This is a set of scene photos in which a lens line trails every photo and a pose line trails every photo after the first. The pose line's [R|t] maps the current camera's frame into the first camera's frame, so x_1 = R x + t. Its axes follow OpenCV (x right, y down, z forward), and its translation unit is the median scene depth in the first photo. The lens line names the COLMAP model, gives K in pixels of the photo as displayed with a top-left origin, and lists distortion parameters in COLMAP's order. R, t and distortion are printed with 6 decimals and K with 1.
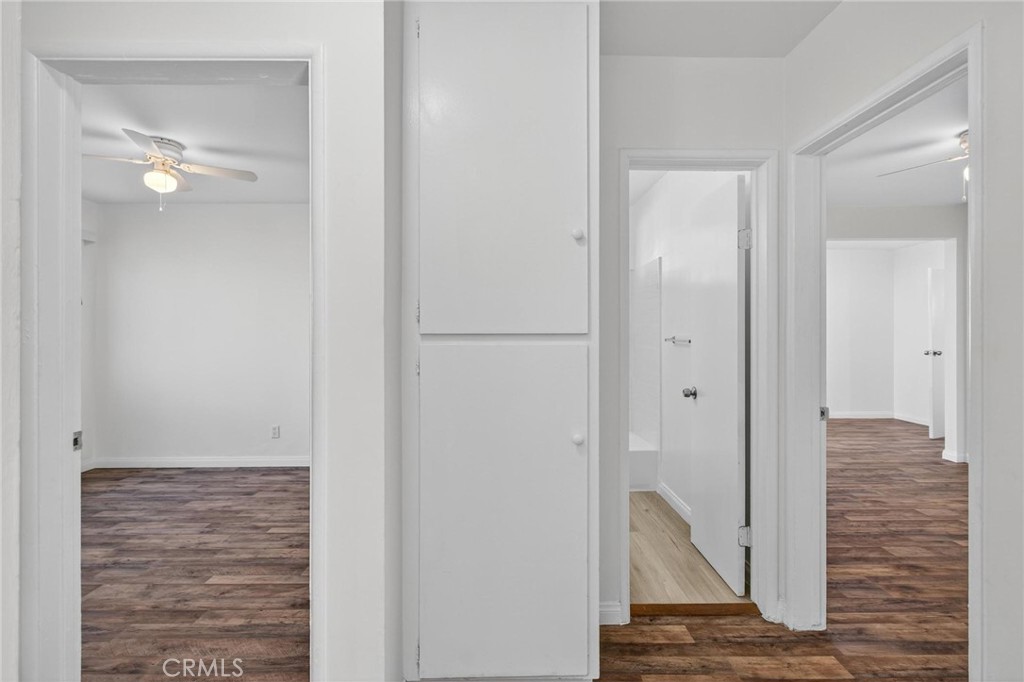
lens RADIAL K [[484.5, 0, 515.8], [0, 484.5, 330.8], [0, 0, 1]] dist [-0.000896, -0.000997]
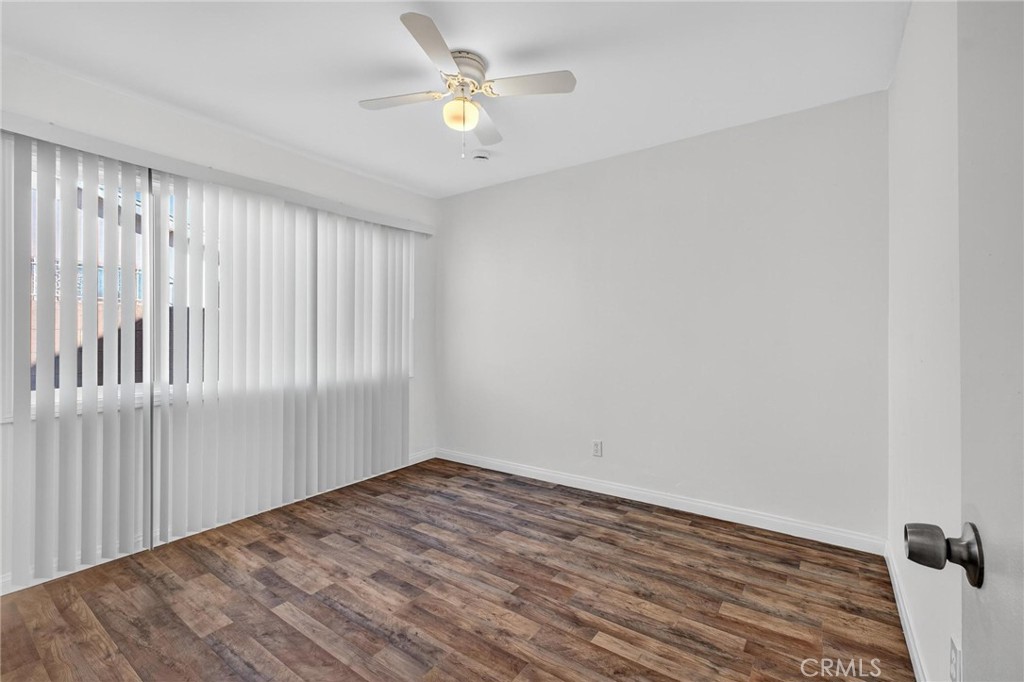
lens RADIAL K [[447.9, 0, 512.6], [0, 447.9, 332.6], [0, 0, 1]] dist [-0.010836, 0.000605]
pose [[0.806465, 0.001093, -0.591281, -0.242275], [0.002776, 0.999980, 0.005634, 0.020766], [0.591275, -0.006185, 0.806446, 0.452554]]
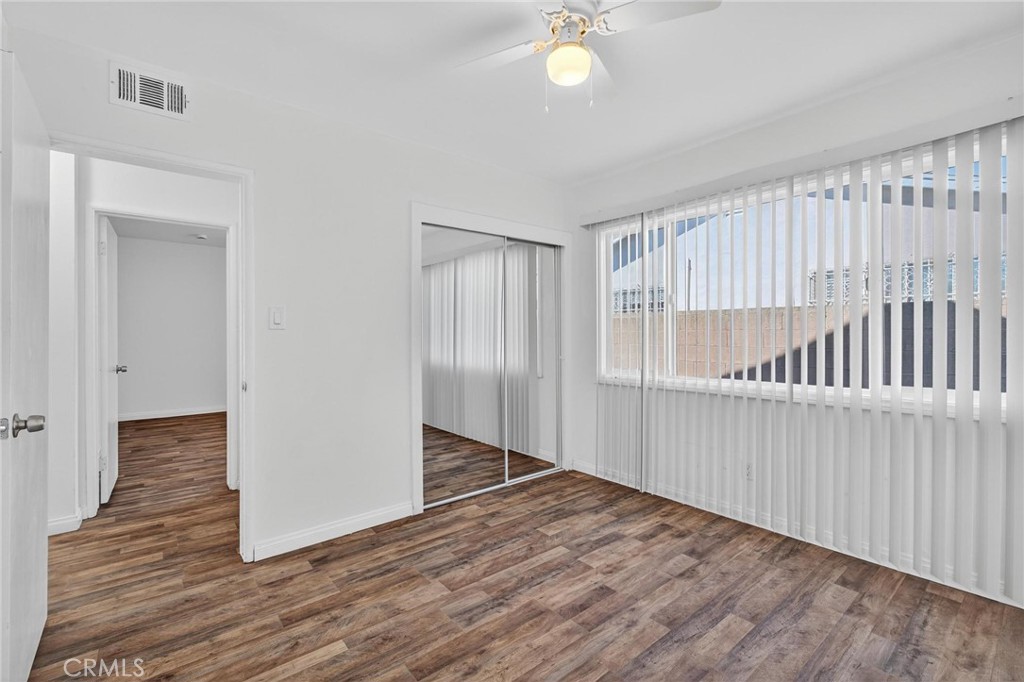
lens RADIAL K [[447.9, 0, 511.7], [0, 447.9, 331.0], [0, 0, 1]] dist [-0.010836, 0.000605]
pose [[-0.785161, -0.001219, -0.619290, -0.308128], [0.004166, 0.999965, -0.007249, 0.027728], [0.619278, -0.008271, -0.785129, 1.276993]]
